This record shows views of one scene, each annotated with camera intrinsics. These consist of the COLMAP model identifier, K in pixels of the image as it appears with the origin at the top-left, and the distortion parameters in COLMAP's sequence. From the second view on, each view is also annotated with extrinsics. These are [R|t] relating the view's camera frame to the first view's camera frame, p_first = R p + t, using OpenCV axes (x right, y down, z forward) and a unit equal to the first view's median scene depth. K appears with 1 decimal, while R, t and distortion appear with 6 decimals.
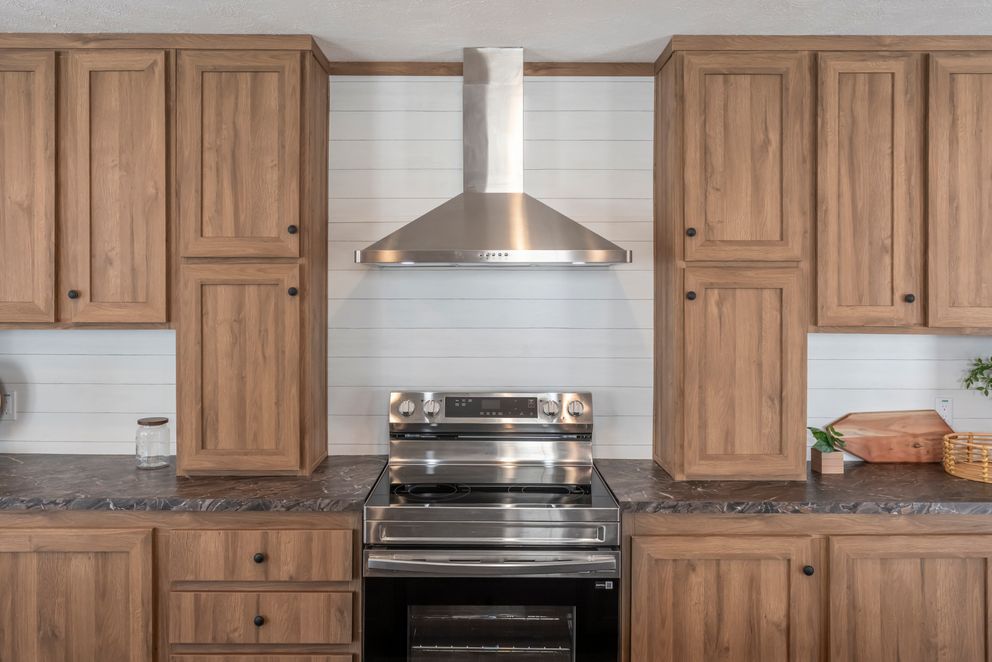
lens RADIAL K [[709.0, 0, 494.0], [0, 709.0, 294.6], [0, 0, 1]] dist [-0.001902, -0.004886]
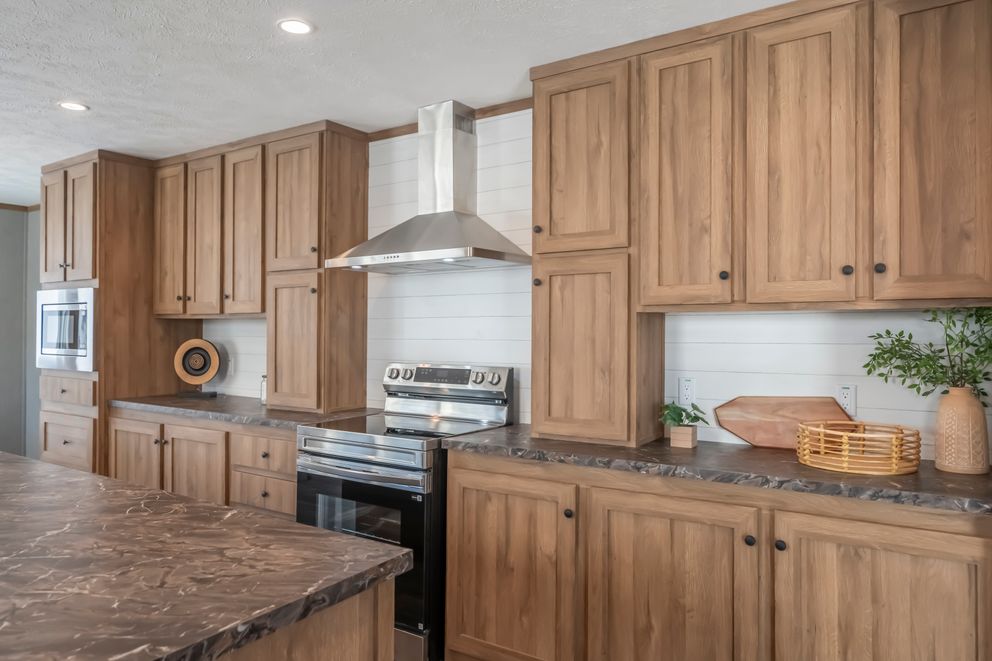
lens RADIAL K [[678.6, 0, 499.1], [0, 678.6, 309.8], [0, 0, 1]] dist [-0.000061, -0.000967]
pose [[0.833043, -0.019588, -0.552861, 0.849008], [0.006084, 0.999637, -0.026249, 0.077332], [0.553174, 0.018503, 0.832860, 0.013449]]
